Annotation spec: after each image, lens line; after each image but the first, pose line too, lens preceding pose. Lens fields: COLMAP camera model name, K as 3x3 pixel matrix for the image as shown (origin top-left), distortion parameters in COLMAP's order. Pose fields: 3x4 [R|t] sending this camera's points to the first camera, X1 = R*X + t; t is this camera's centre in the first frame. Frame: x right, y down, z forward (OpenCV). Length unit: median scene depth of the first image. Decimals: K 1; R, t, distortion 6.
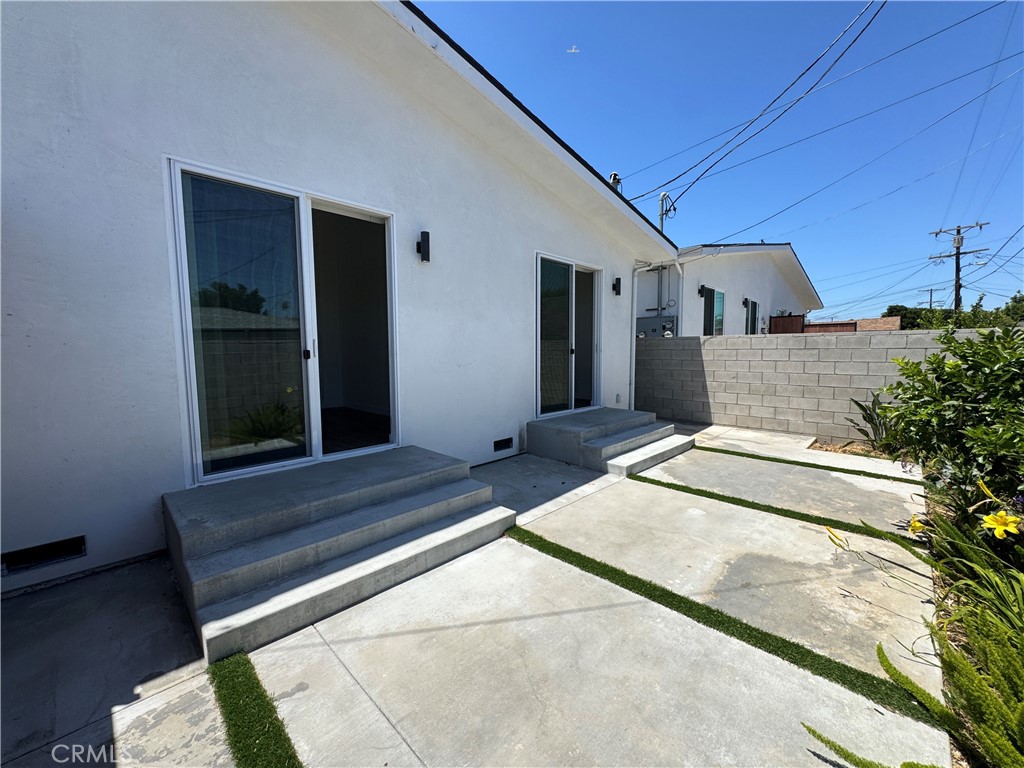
lens RADIAL K [[408.8, 0, 512.0], [0, 408.8, 384.0], [0, 0, 1]] dist [0.000193, -0.000132]
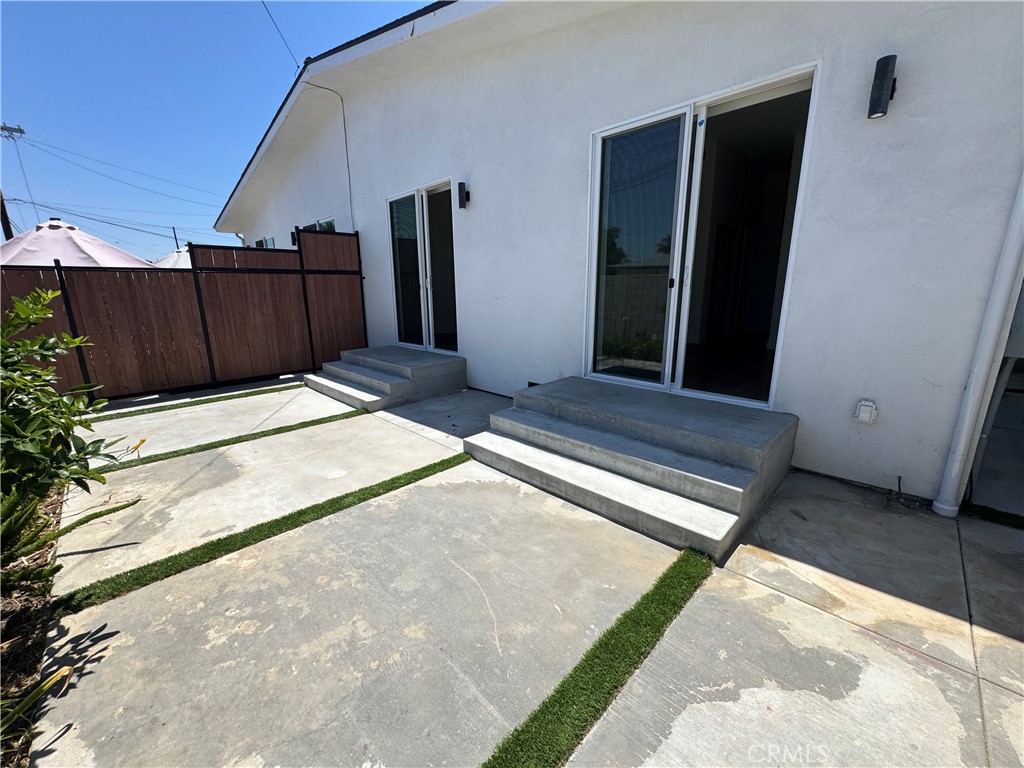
lens RADIAL K [[408.8, 0, 512.0], [0, 408.8, 384.0], [0, 0, 1]] dist [0.000193, -0.000132]
pose [[-0.010698, 0.234338, -0.972096, 1.225497], [-0.075290, 0.969204, 0.234469, -0.102409], [0.997104, 0.075697, 0.007275, 1.331323]]
